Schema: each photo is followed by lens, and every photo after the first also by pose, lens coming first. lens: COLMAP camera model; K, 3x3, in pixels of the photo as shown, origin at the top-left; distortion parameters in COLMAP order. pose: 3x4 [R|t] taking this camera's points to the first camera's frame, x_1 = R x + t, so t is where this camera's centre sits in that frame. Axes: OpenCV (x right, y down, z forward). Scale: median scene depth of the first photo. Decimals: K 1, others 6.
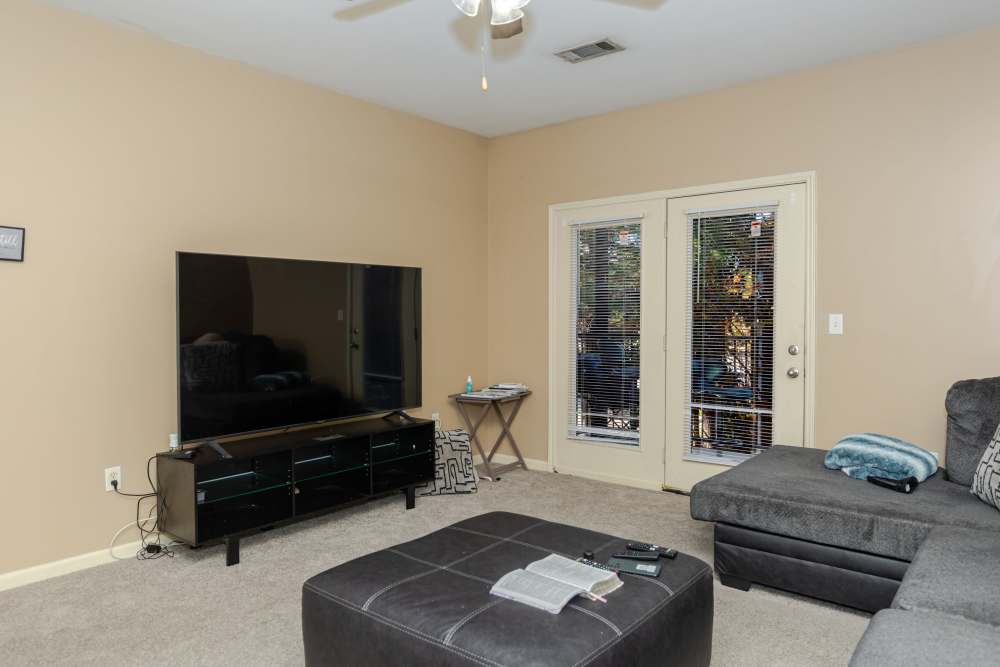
lens RADIAL K [[686.3, 0, 501.2], [0, 686.3, 351.8], [0, 0, 1]] dist [-0.003121, -0.000924]
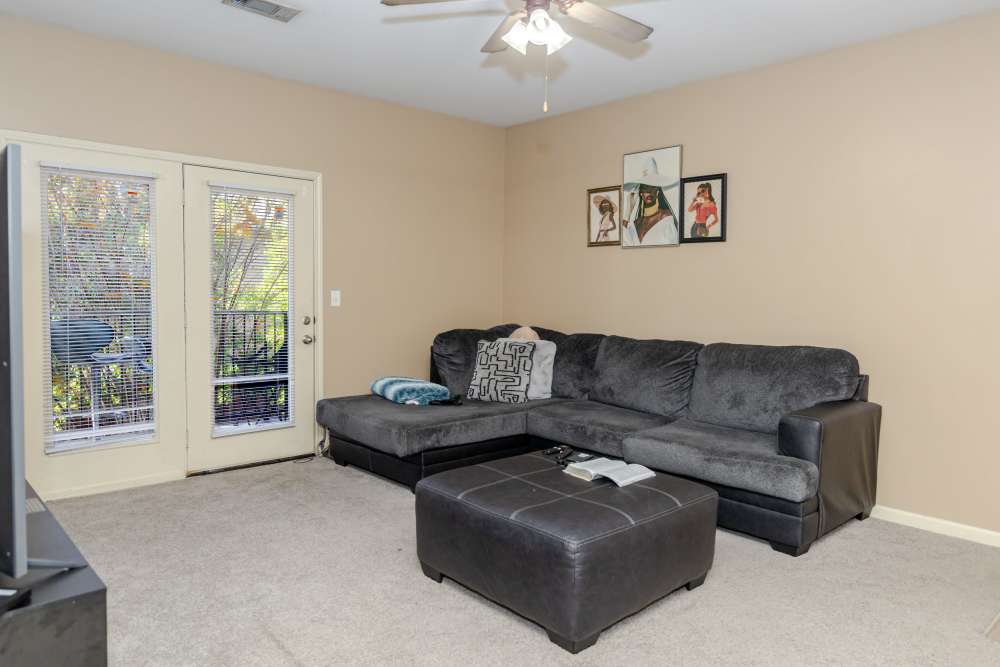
lens RADIAL K [[686.3, 0, 501.2], [0, 686.3, 351.8], [0, 0, 1]] dist [-0.003121, -0.000924]
pose [[0.134384, -0.081889, 0.987540, -0.735650], [0.039334, 0.996235, 0.077257, -0.028354], [-0.990148, 0.028462, 0.137099, 0.524614]]
